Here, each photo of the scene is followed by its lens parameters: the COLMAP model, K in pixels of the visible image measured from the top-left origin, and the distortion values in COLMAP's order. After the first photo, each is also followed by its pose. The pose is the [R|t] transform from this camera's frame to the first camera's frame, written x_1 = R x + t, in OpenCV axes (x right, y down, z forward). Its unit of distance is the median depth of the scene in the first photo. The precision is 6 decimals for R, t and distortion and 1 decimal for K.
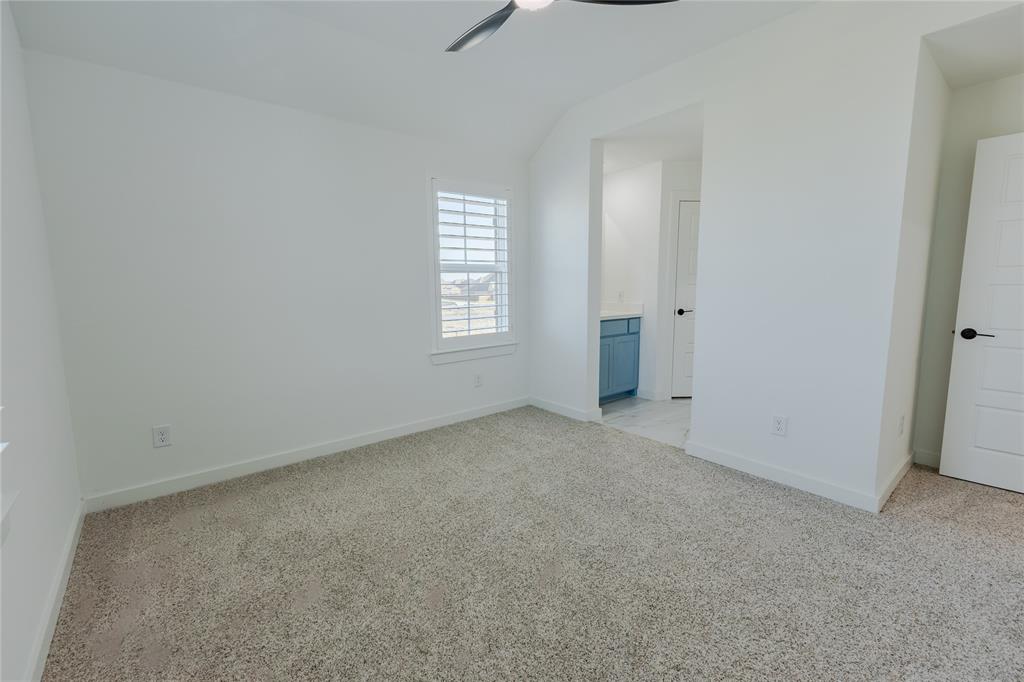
lens RADIAL K [[439.9, 0, 510.8], [0, 439.9, 340.0], [0, 0, 1]] dist [0.013137, -0.003208]
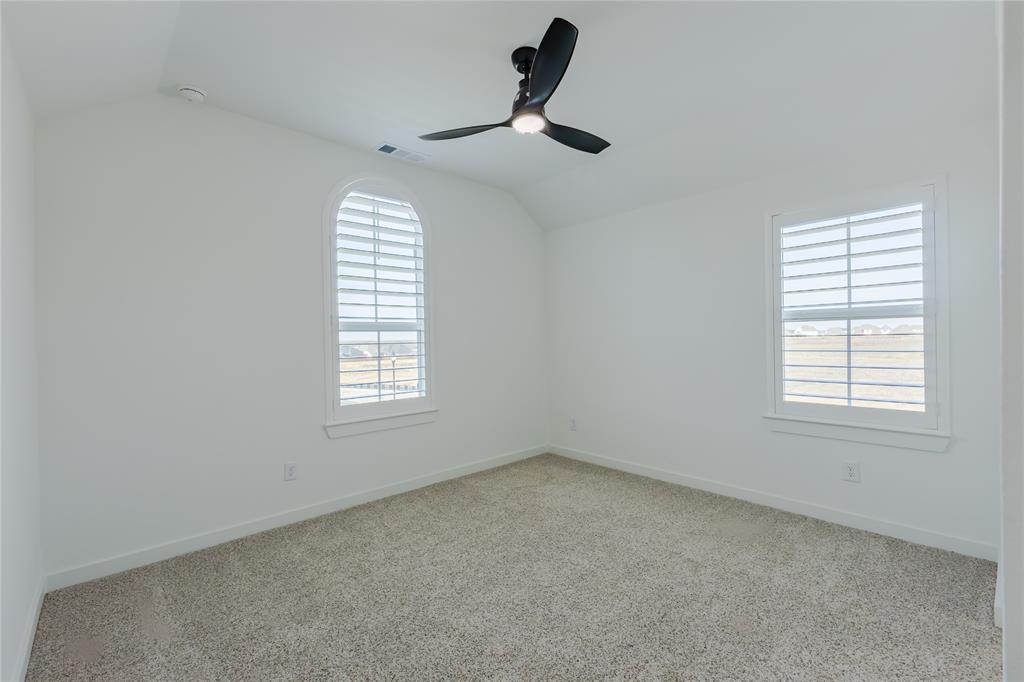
lens RADIAL K [[439.9, 0, 517.9], [0, 439.9, 340.1], [0, 0, 1]] dist [0.013137, -0.003208]
pose [[0.075859, 0.018164, -0.996953, 0.599508], [-0.115929, 0.993214, 0.009275, -0.063818], [0.990357, 0.114872, 0.077450, 0.413092]]
